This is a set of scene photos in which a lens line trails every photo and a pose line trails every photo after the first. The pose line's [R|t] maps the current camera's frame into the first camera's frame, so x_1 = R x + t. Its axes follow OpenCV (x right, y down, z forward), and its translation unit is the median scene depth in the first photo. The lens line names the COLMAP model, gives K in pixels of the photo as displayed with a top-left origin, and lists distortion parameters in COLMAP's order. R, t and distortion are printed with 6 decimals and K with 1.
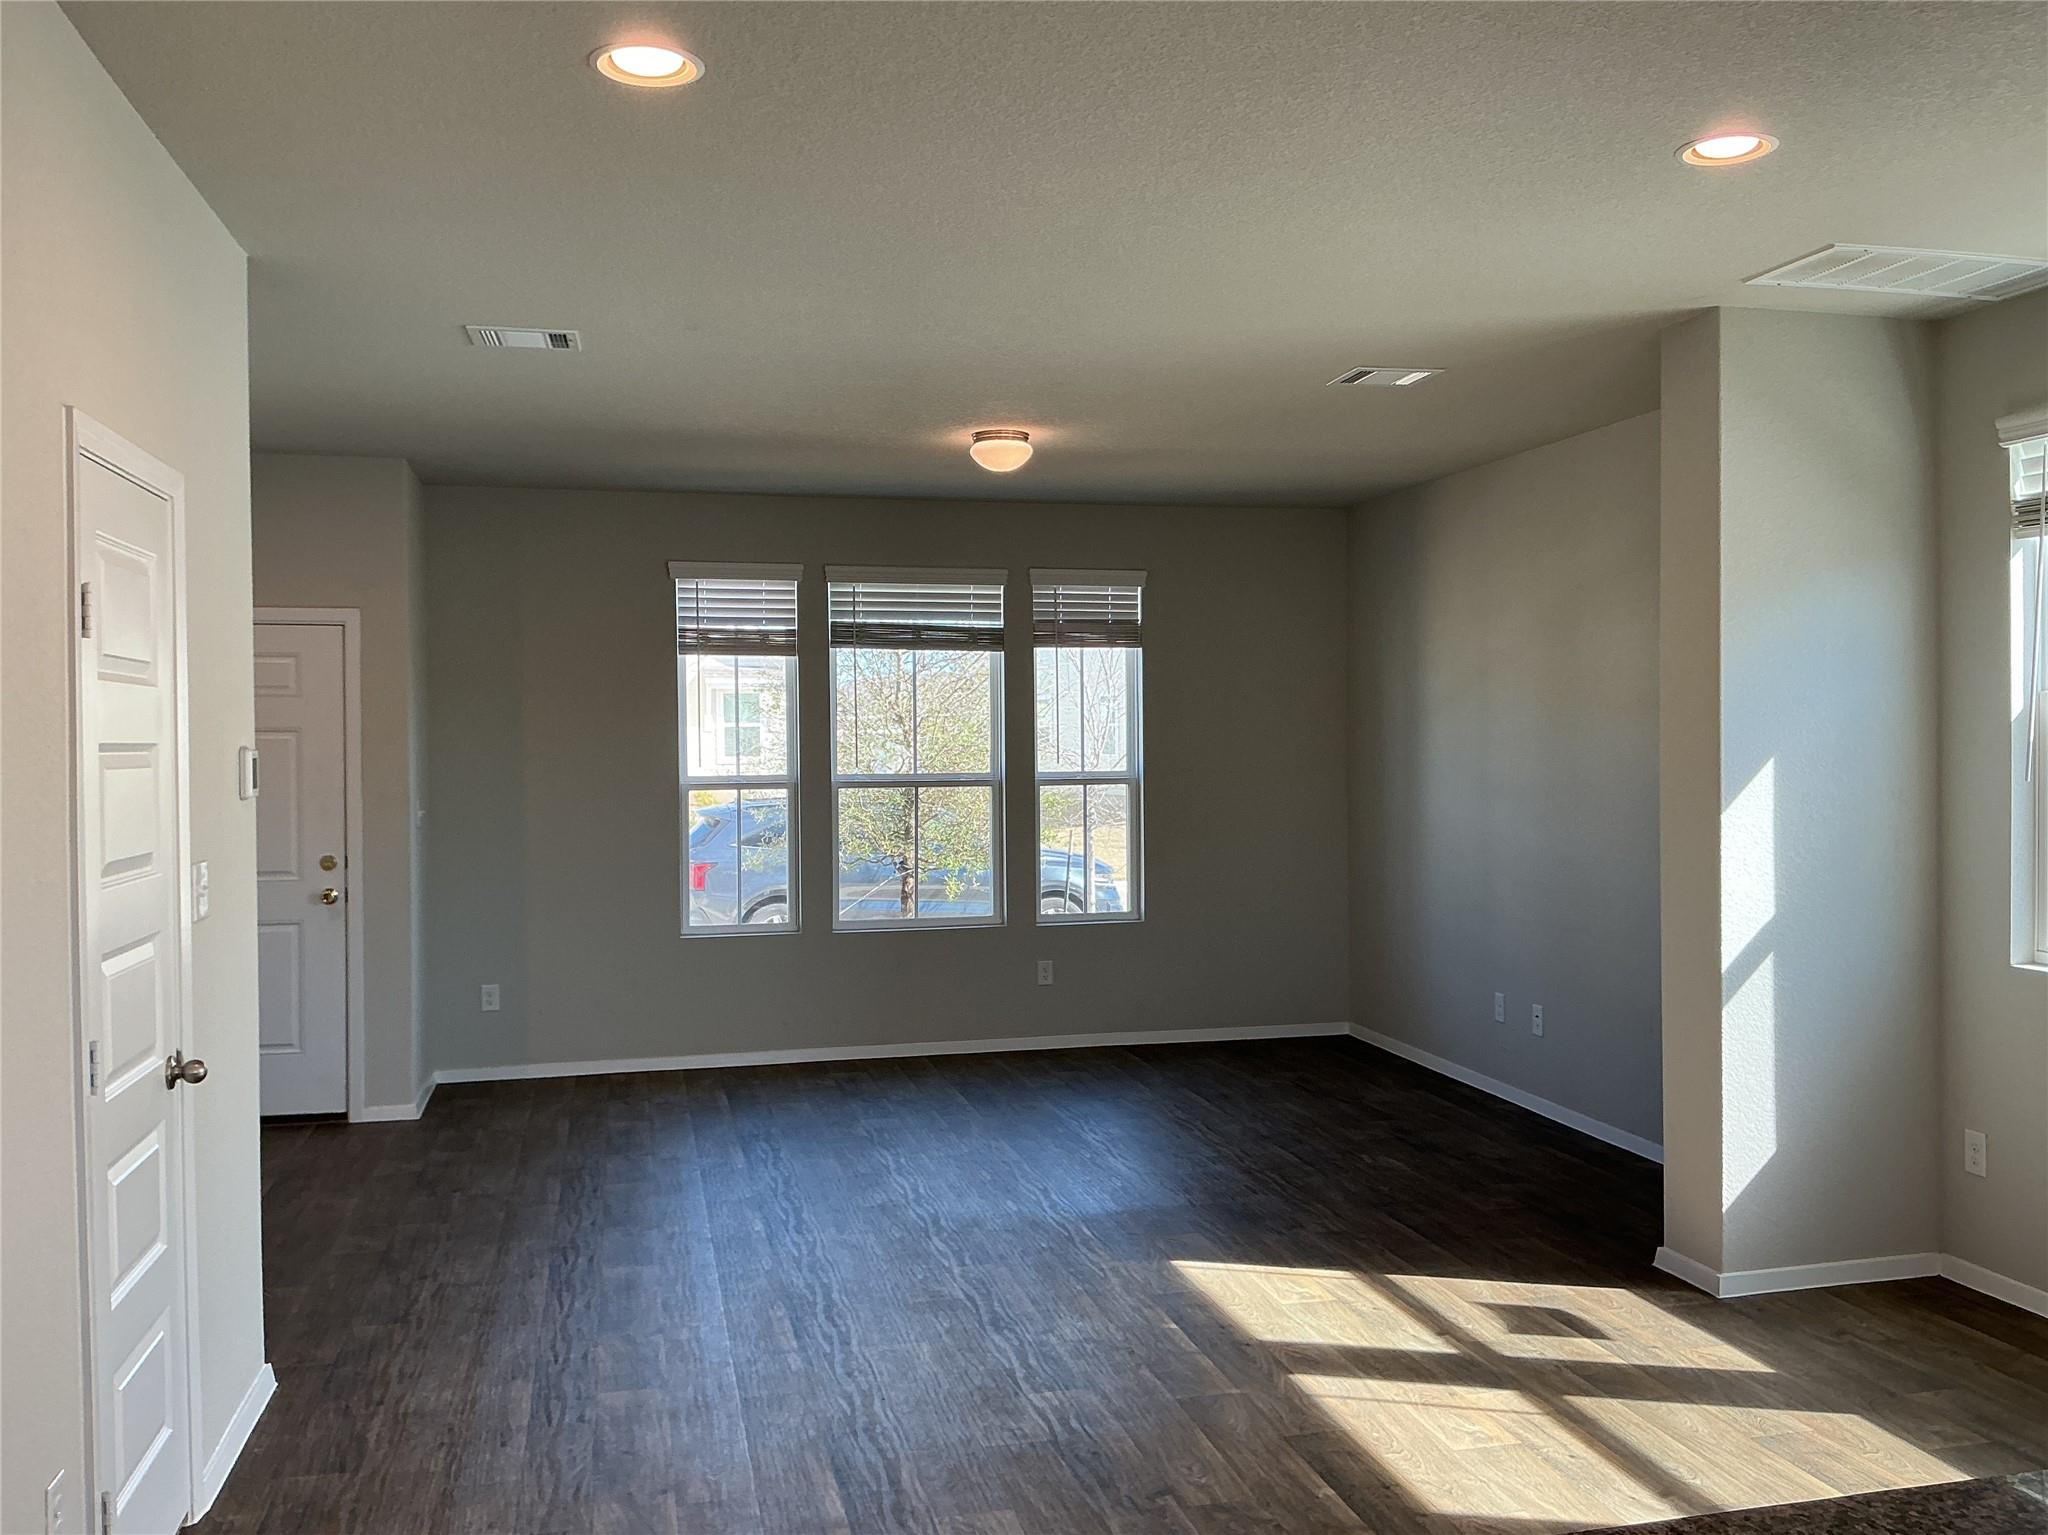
lens RADIAL K [[1684.7, 0, 1007.1], [0, 1684.7, 765.6], [0, 0, 1]] dist [0.068742, -0.145749]
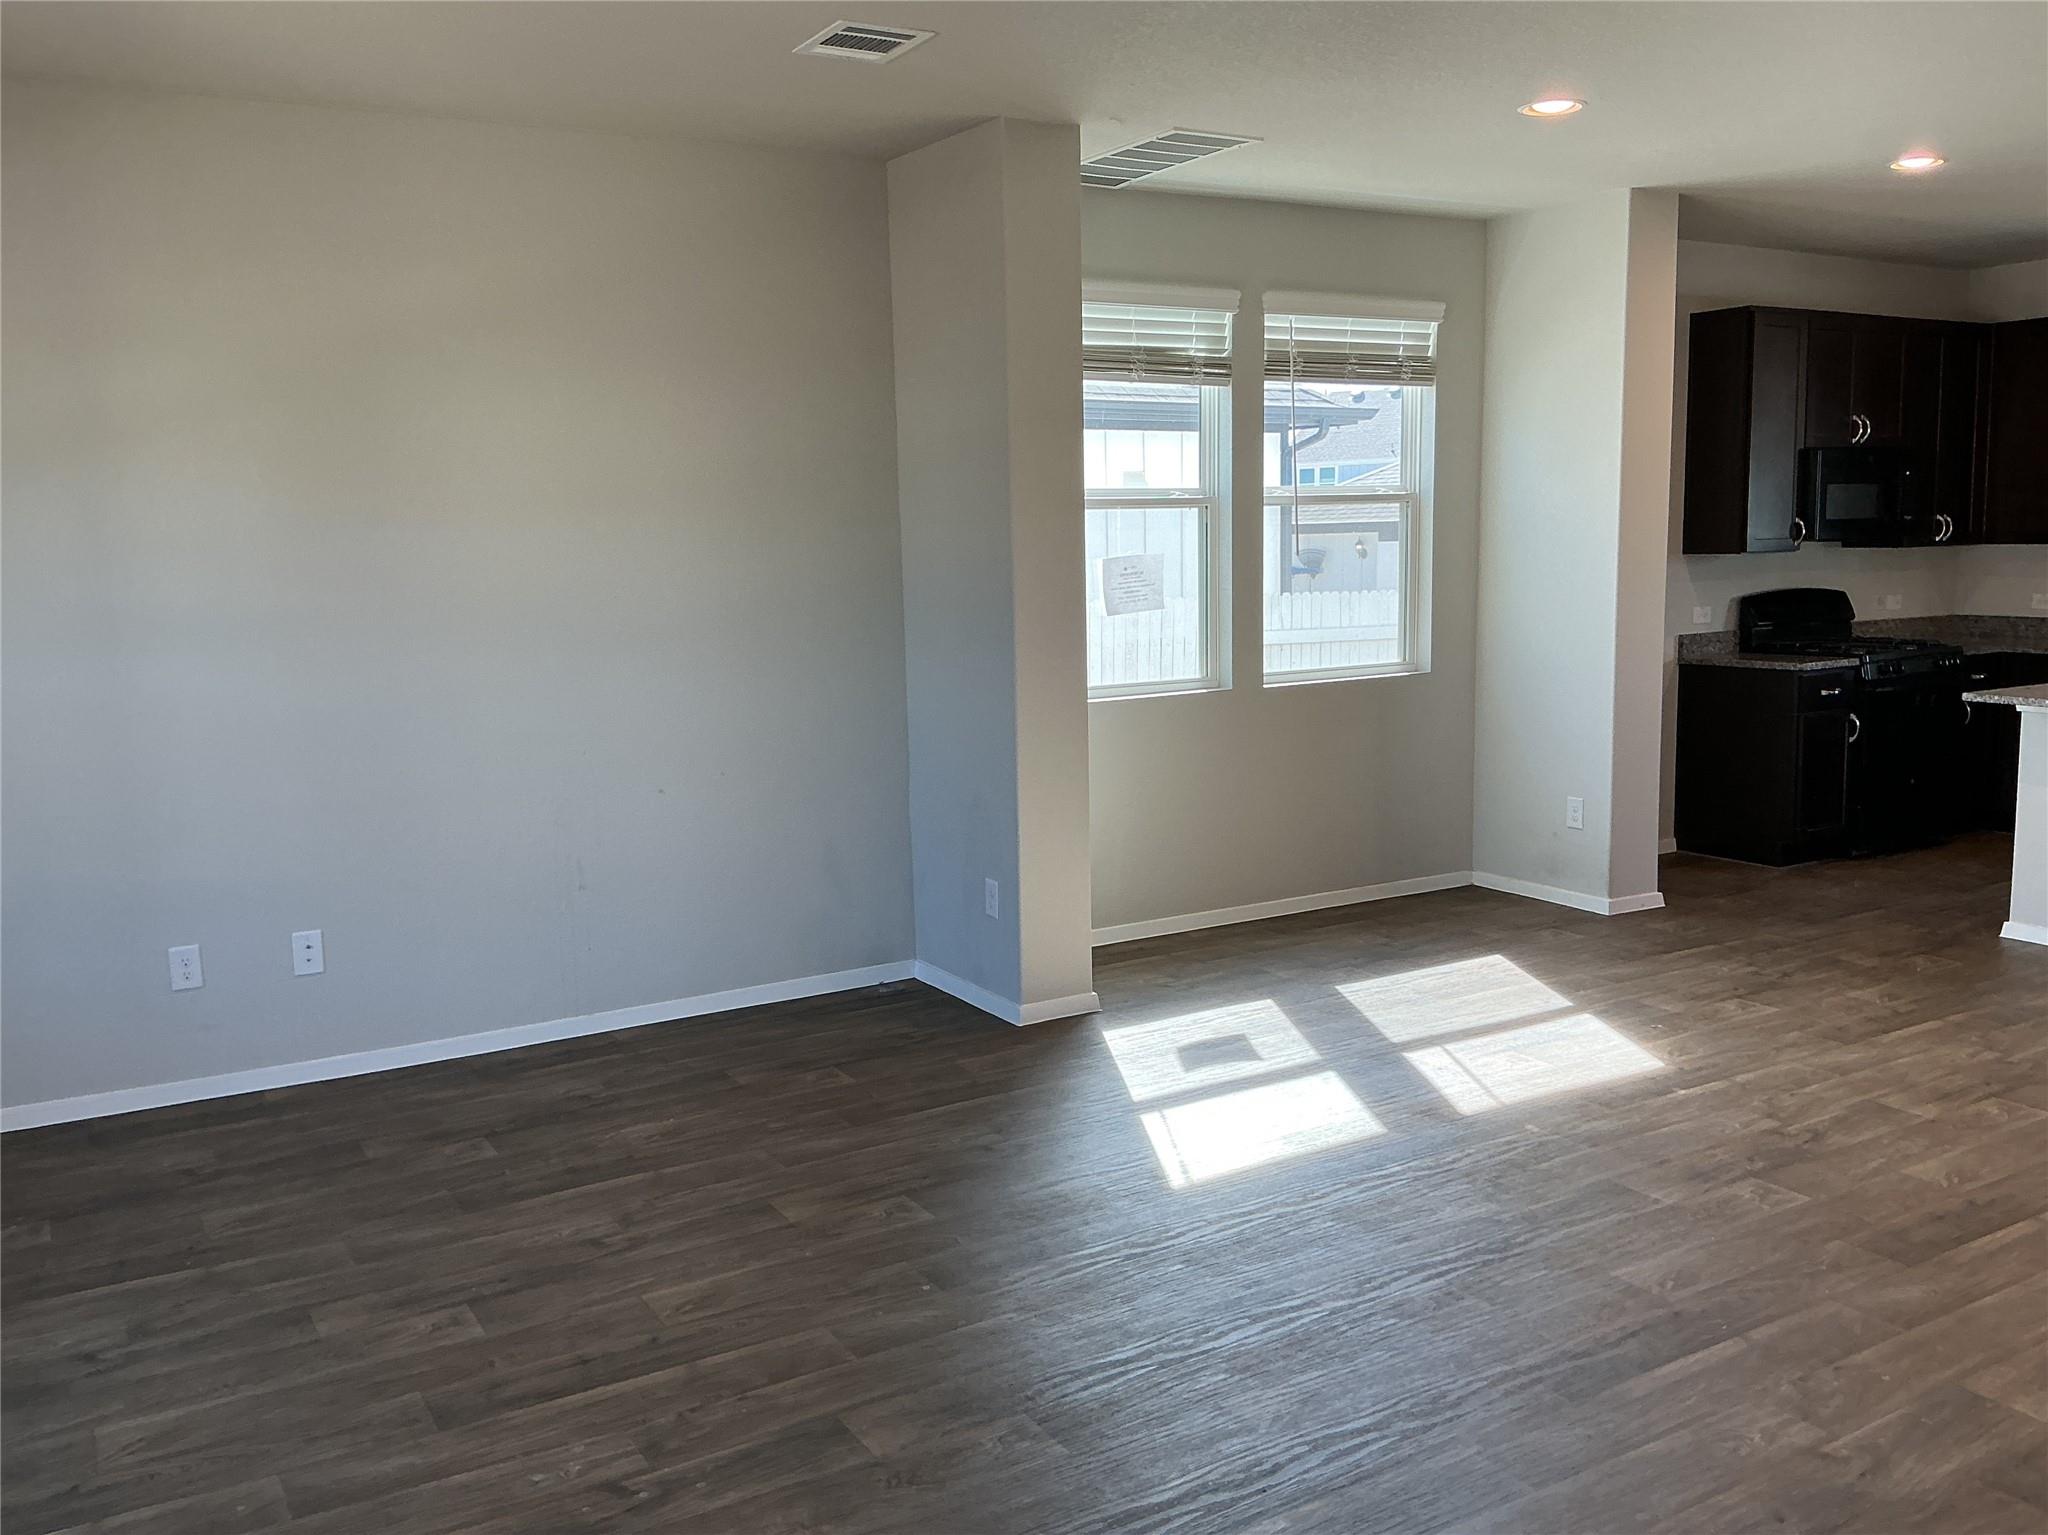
lens RADIAL K [[1684.7, 0, 1038.2], [0, 1684.7, 752.0], [0, 0, 1]] dist [0.068742, -0.145749]
pose [[-0.308354, -0.107811, 0.945143, -0.689428], [0.039086, 0.991282, 0.125826, -0.011481], [-0.950468, 0.075740, -0.301452, 1.470442]]
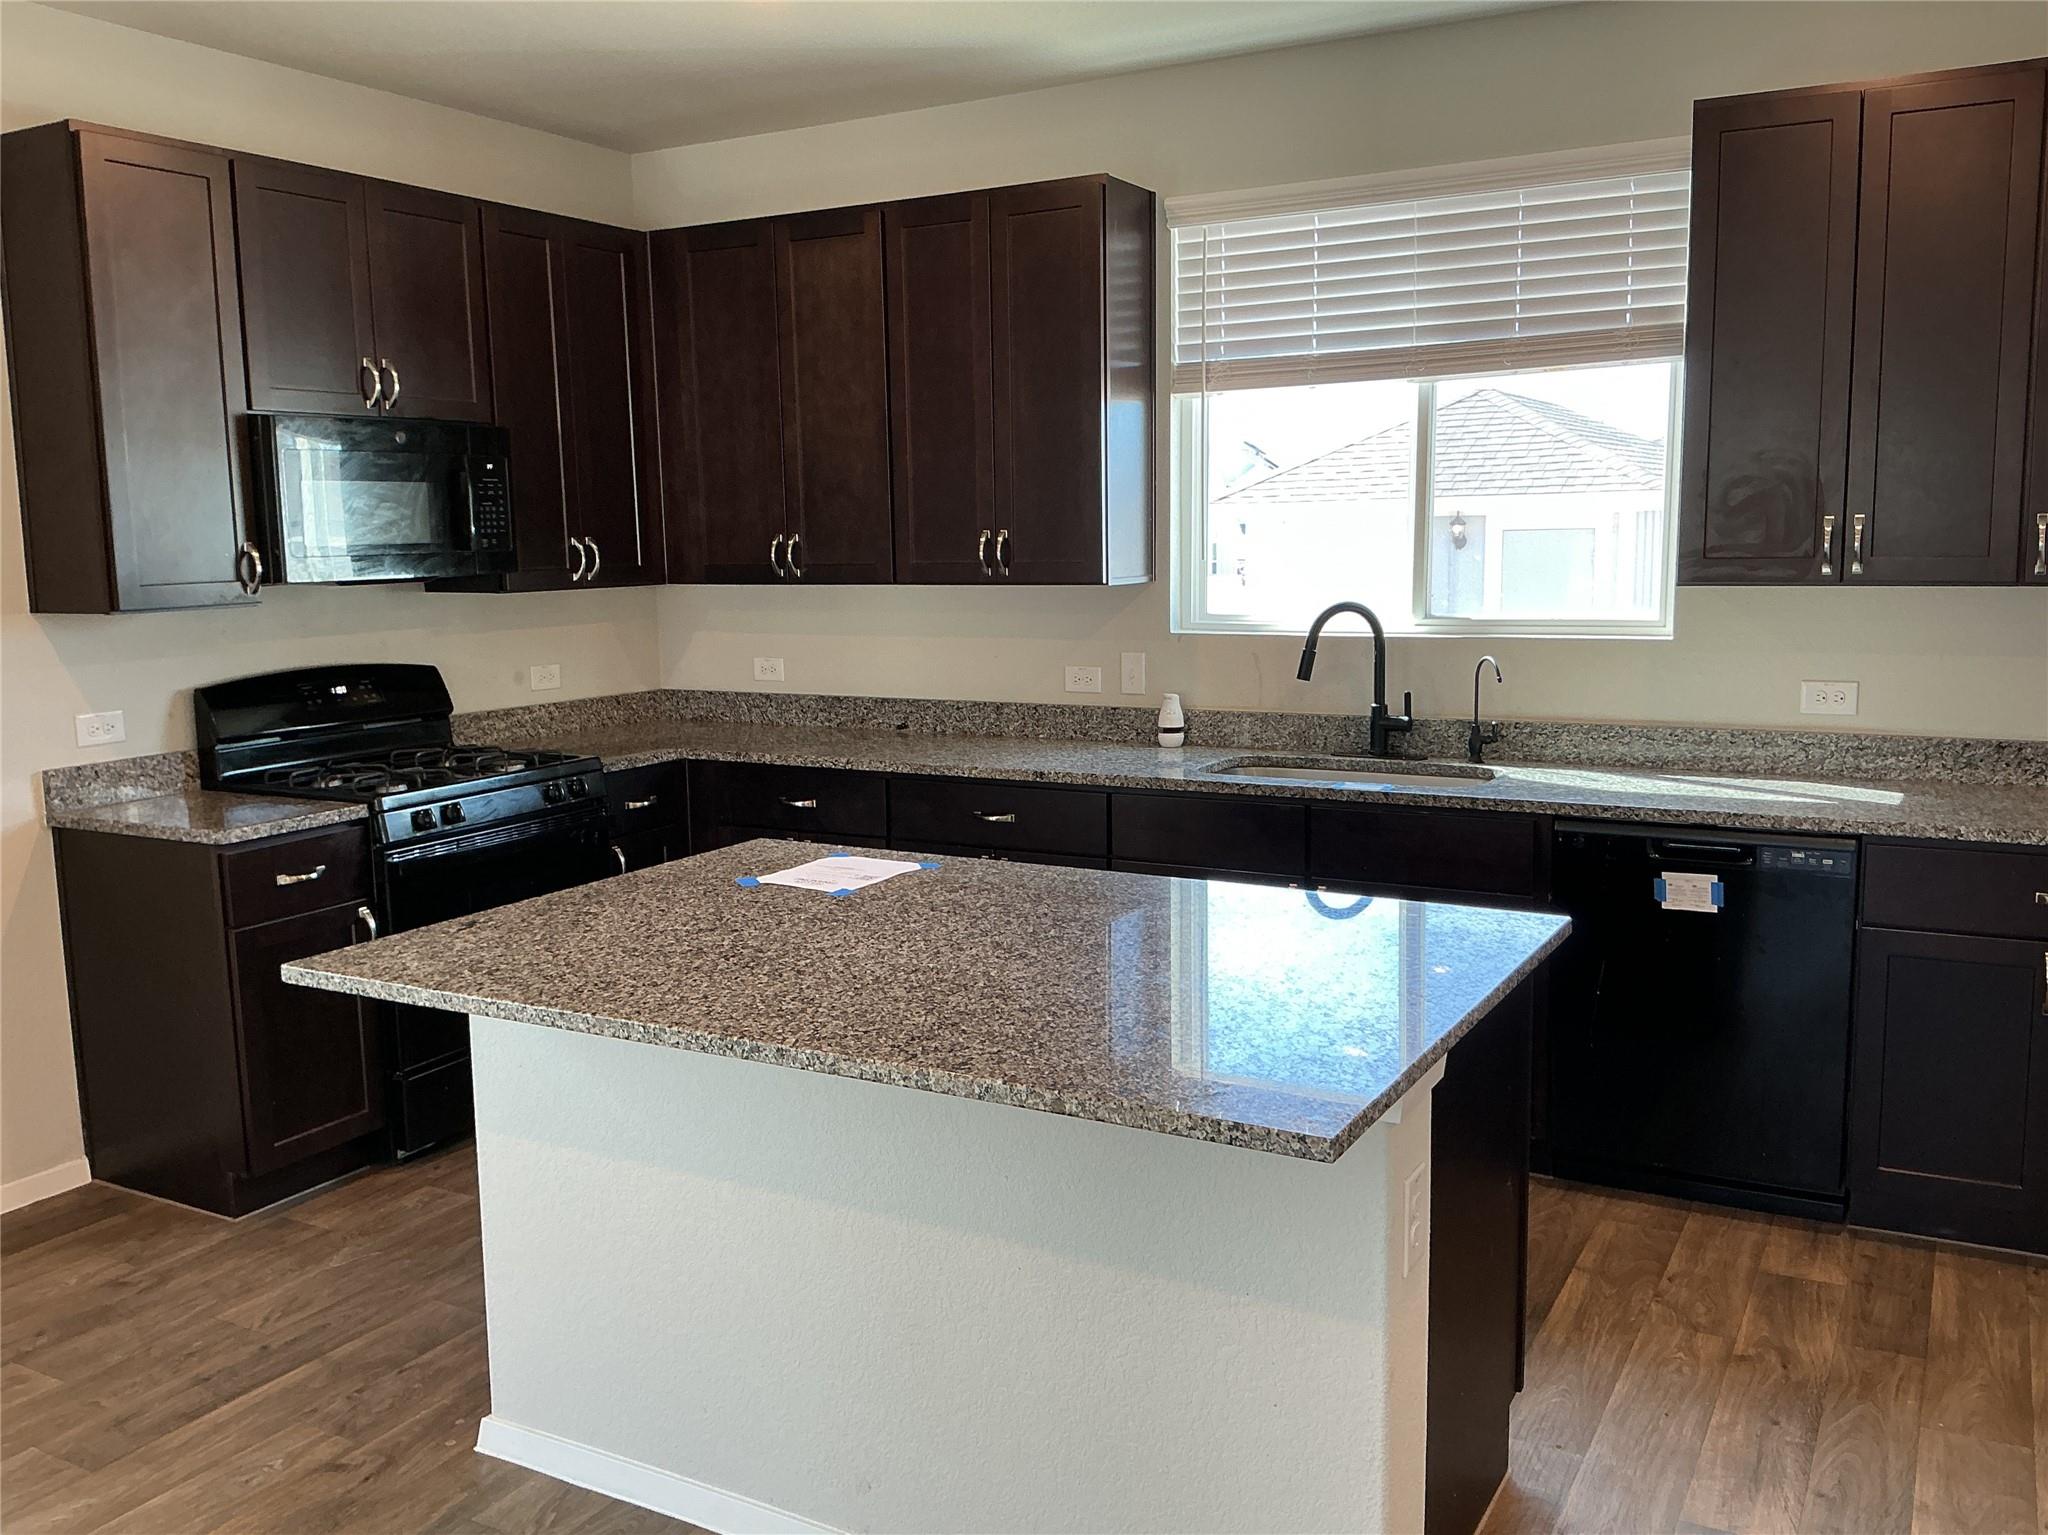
lens RADIAL K [[1684.7, 0, 1015.7], [0, 1684.7, 758.5], [0, 0, 1]] dist [0.068742, -0.145749]
pose [[-0.746654, -0.067292, 0.661801, -0.183771], [0.033029, 0.989893, 0.137917, 0.003005], [-0.664393, 0.124835, -0.736884, 0.598858]]
